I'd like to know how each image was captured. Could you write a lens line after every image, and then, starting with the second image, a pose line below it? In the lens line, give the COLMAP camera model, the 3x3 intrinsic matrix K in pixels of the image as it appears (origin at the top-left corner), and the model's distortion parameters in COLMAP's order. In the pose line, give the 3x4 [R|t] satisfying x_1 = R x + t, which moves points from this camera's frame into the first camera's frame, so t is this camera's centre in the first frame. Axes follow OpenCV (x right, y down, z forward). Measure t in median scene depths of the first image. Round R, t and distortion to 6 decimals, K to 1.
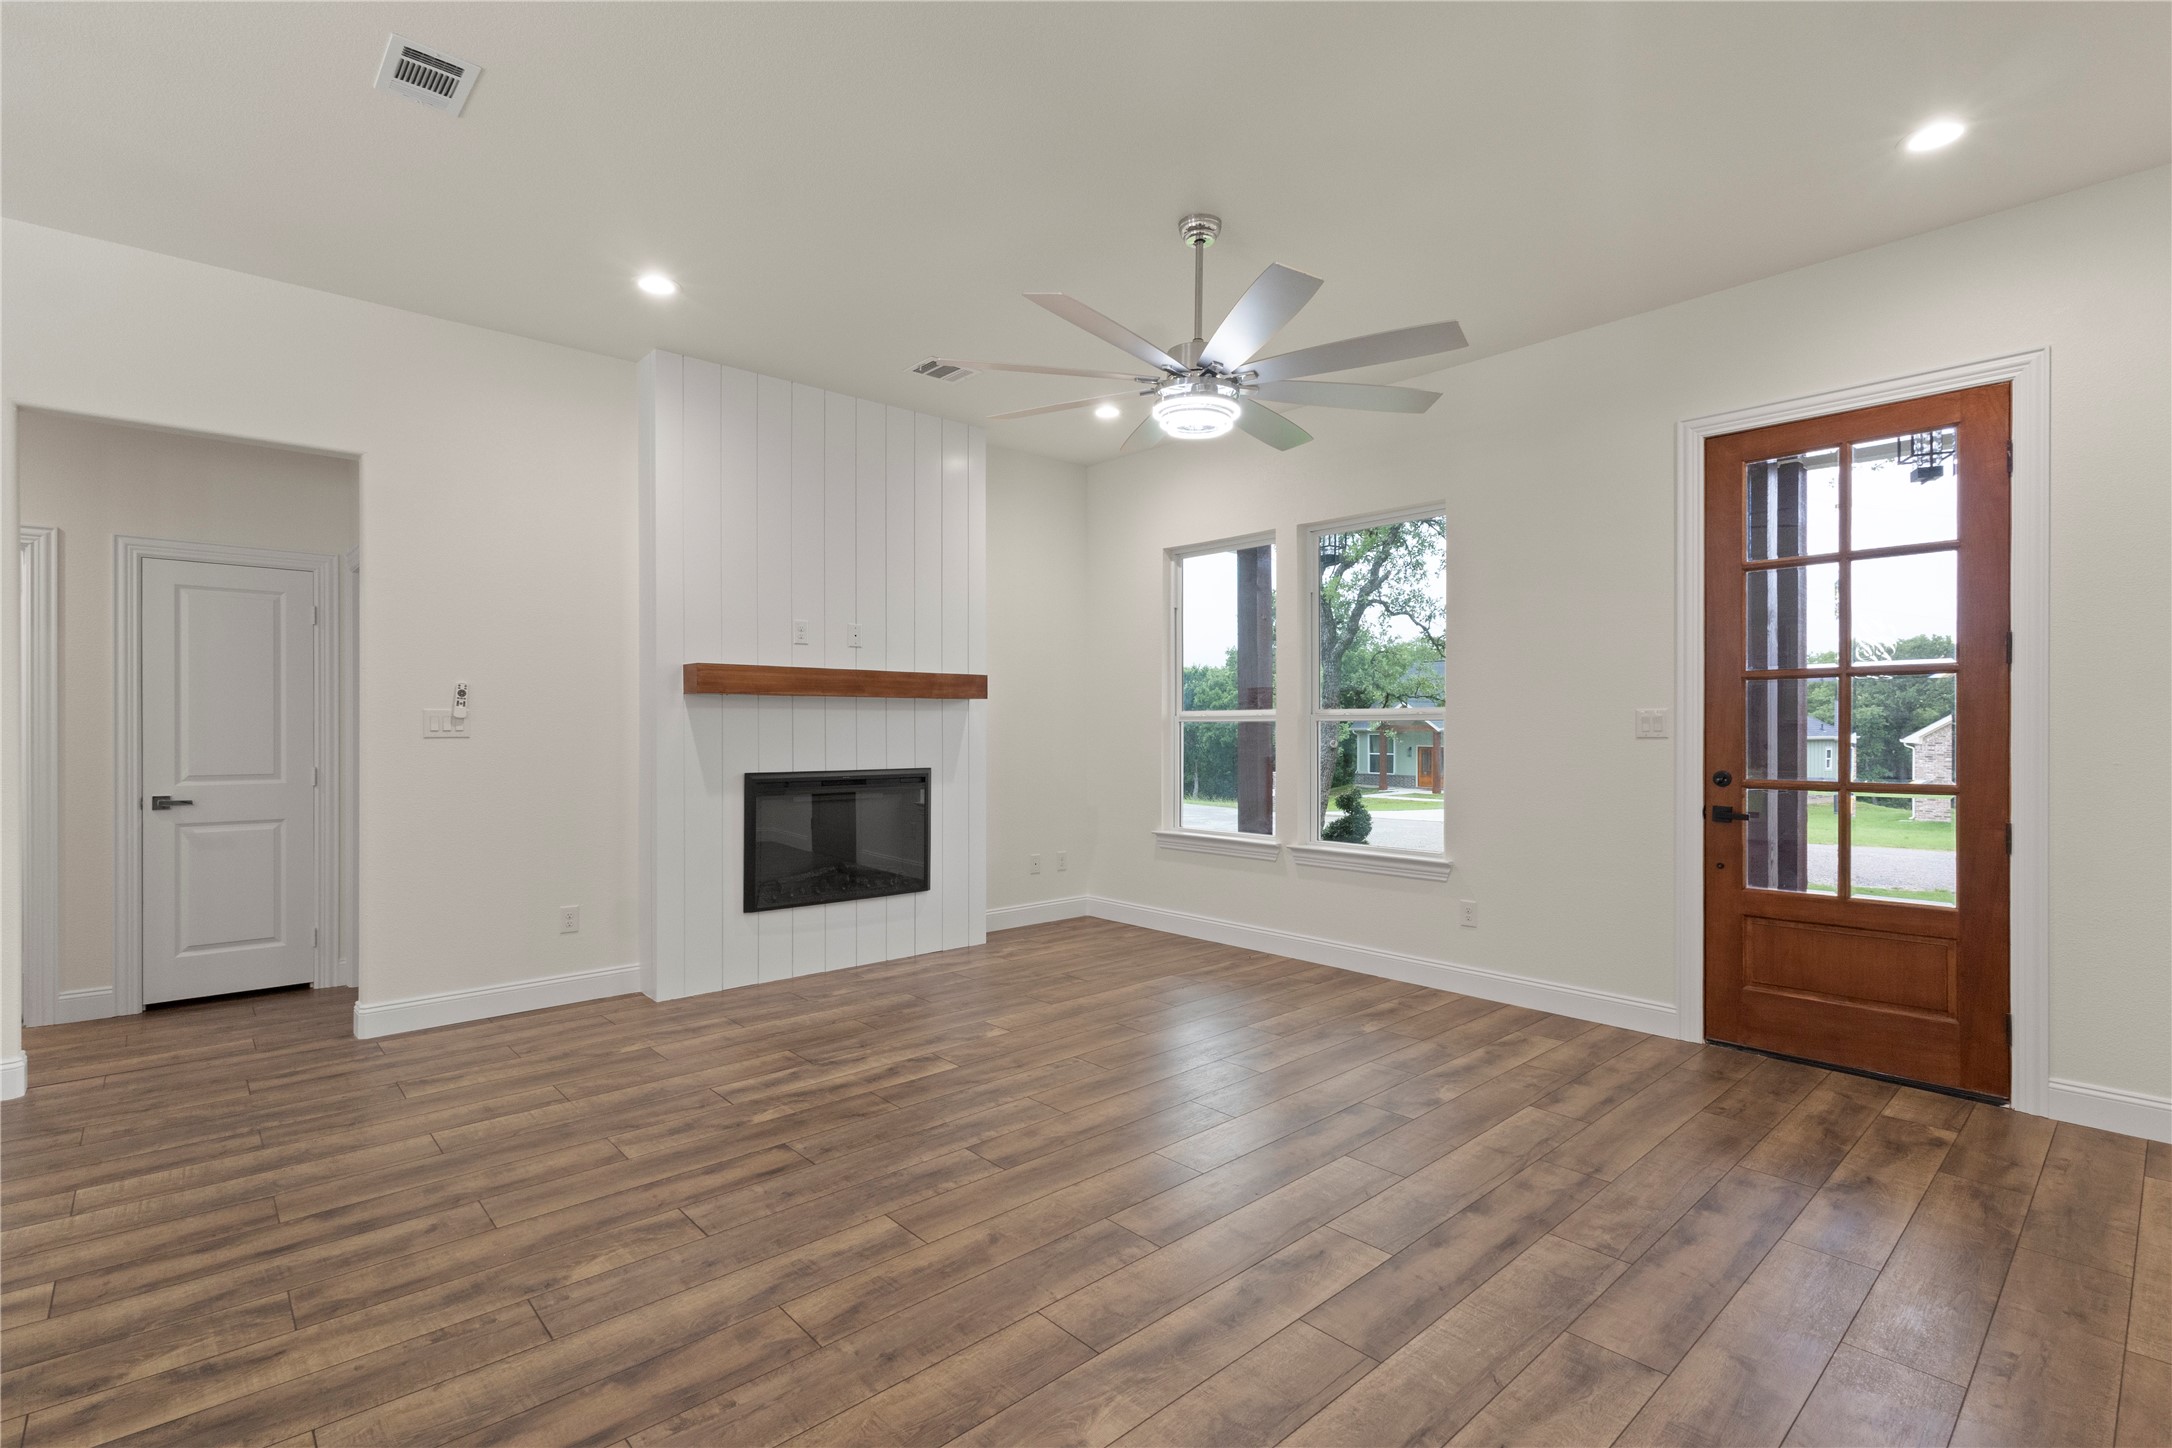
lens RADIAL K [[1002.1, 0, 1084.4], [0, 1002.1, 723.0], [0, 0, 1]] dist [0.001793, 0.000221]
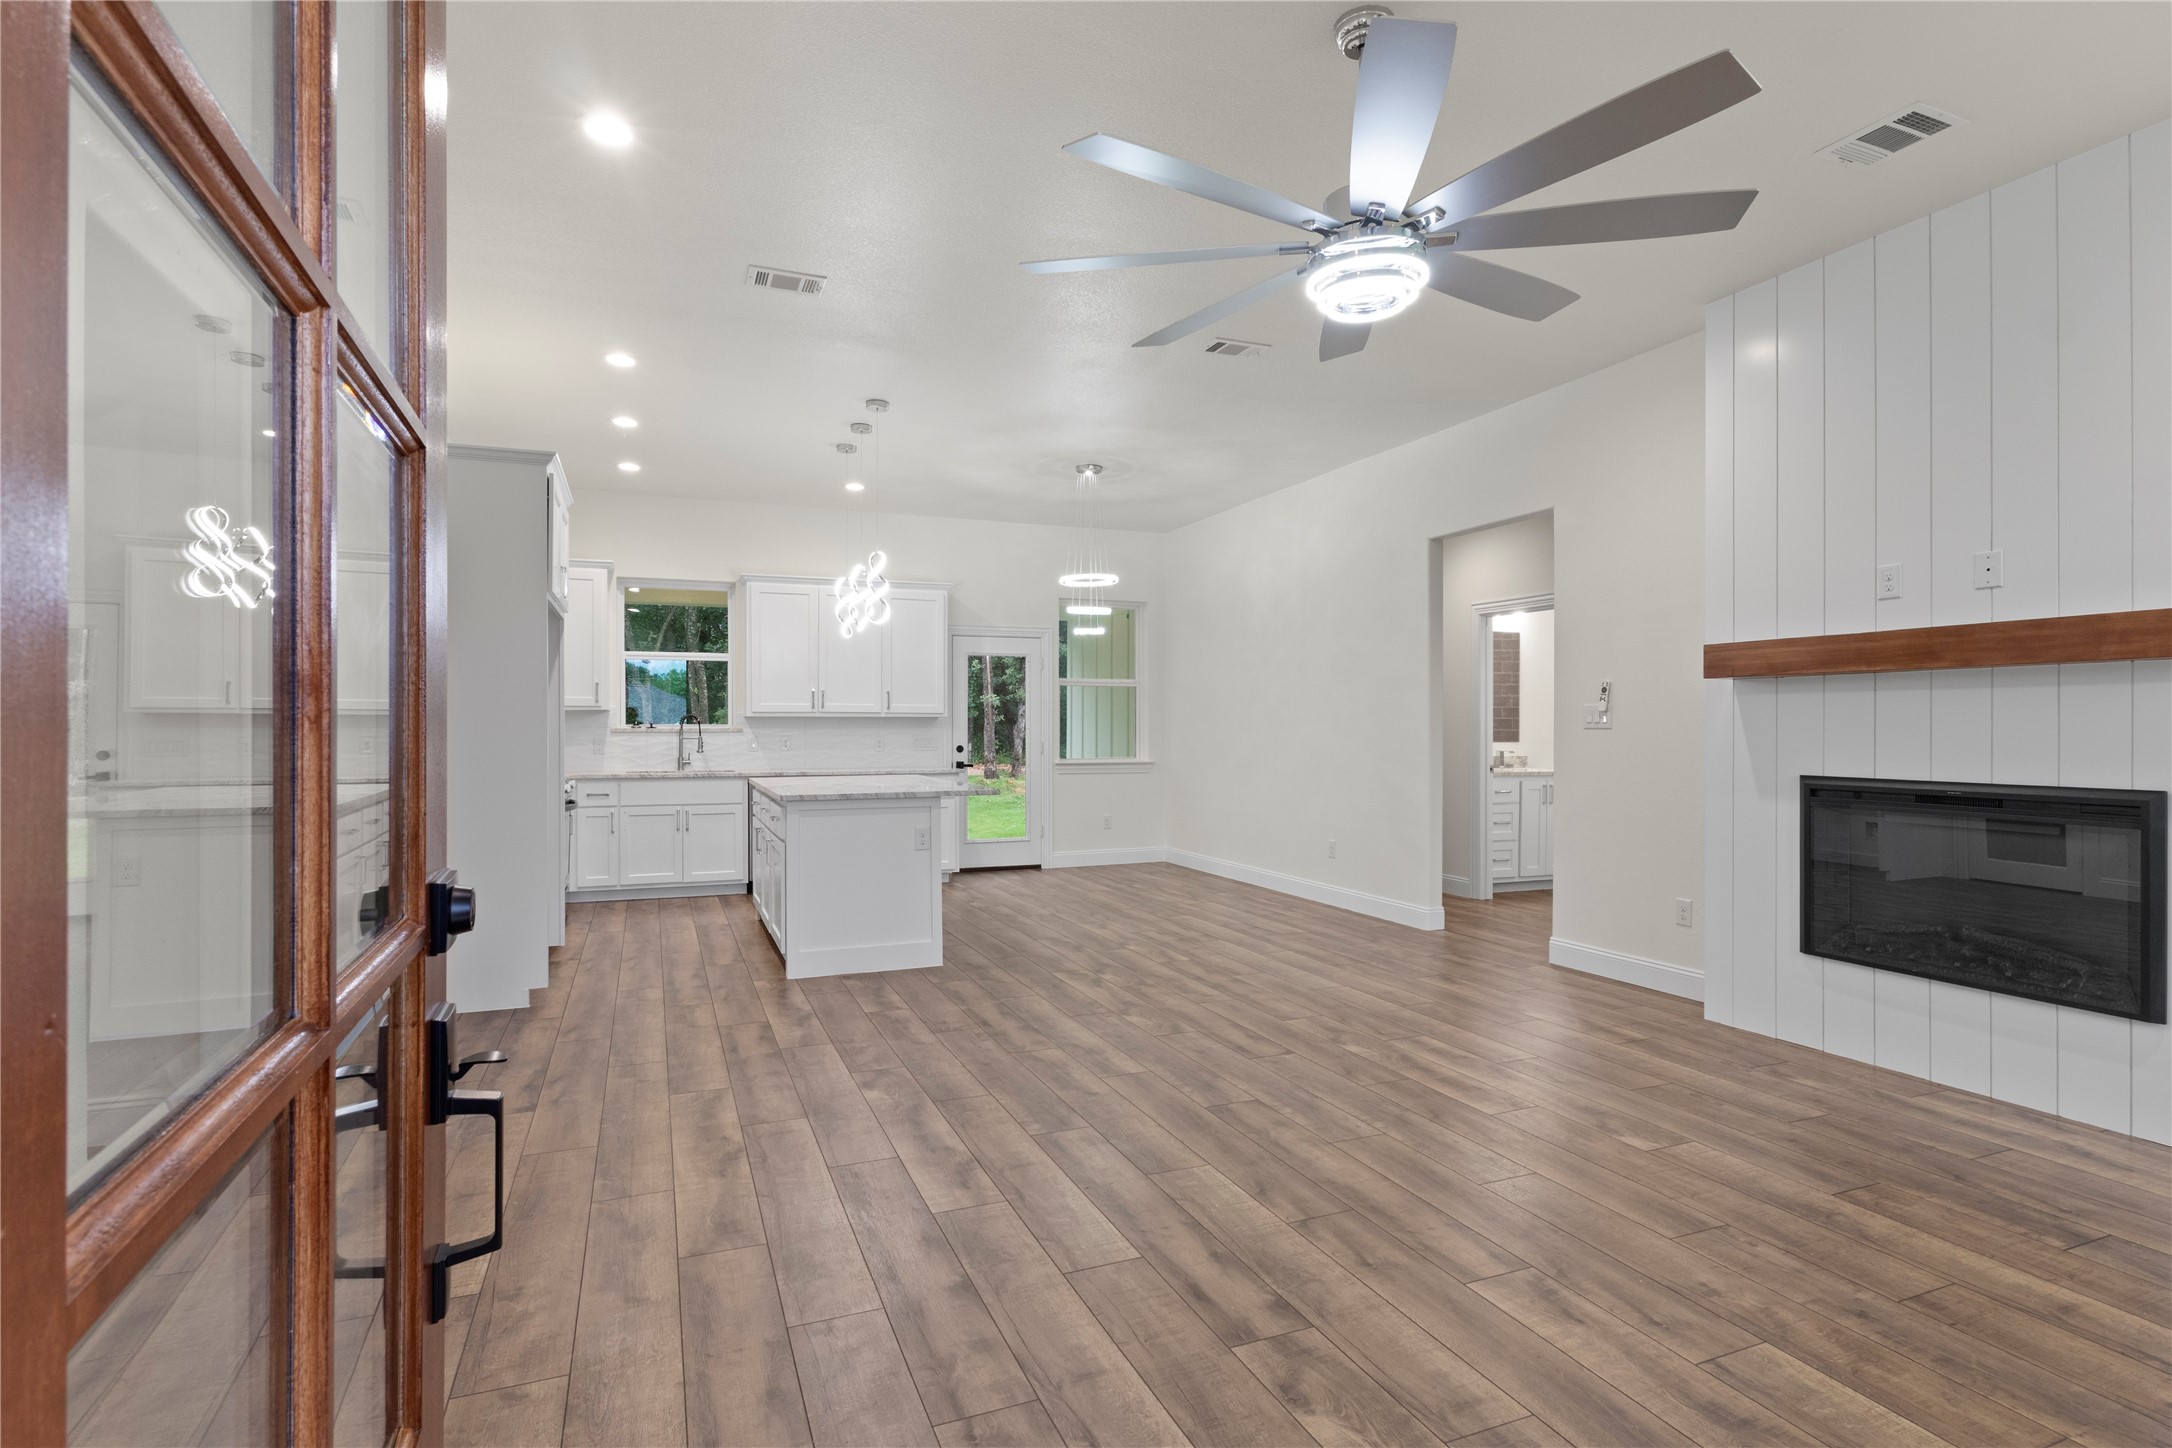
lens RADIAL K [[1080.5, 0, 1091.3], [0, 1080.5, 716.7], [0, 0, 1]] dist [-0.004361, 0.002341]
pose [[-0.340448, -0.010650, -0.940203, 0.880039], [0.001149, 0.999930, -0.011743, 0.017745], [0.940263, -0.005078, -0.340412, 1.032056]]
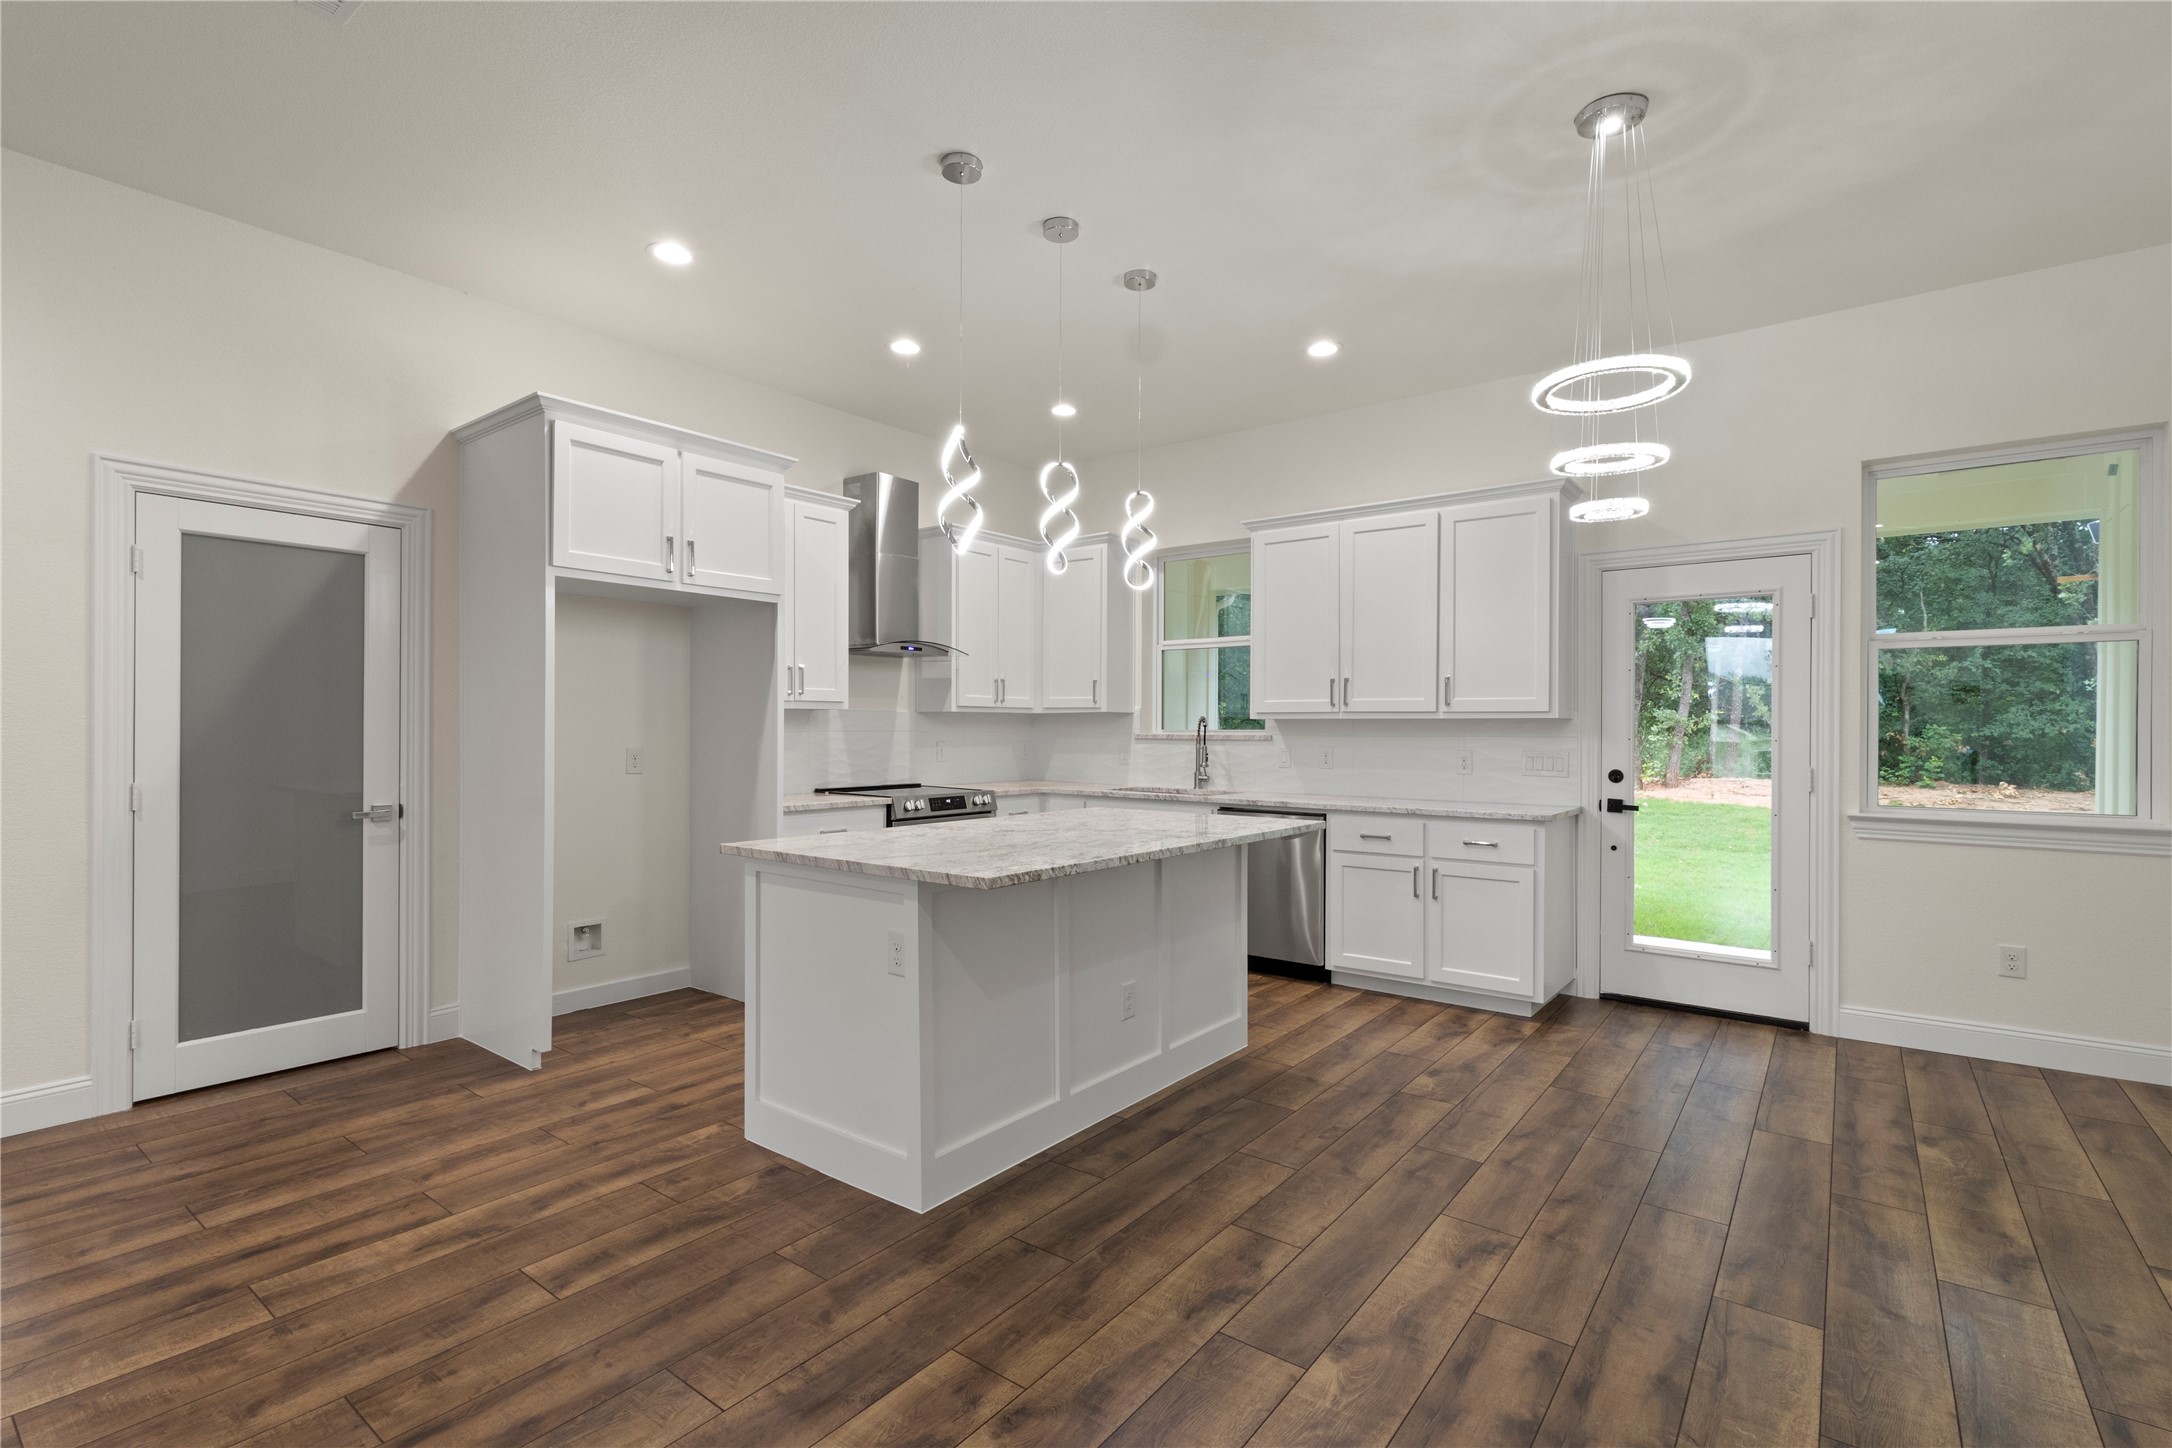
lens RADIAL K [[1002.1, 0, 1079.0], [0, 1002.1, 729.0], [0, 0, 1]] dist [0.001793, 0.000221]
pose [[-0.984892, -0.006202, -0.173059, -0.473553], [-0.006118, 0.999981, -0.001022, 0.007227], [0.173062, 0.000052, -0.984911, 1.035261]]
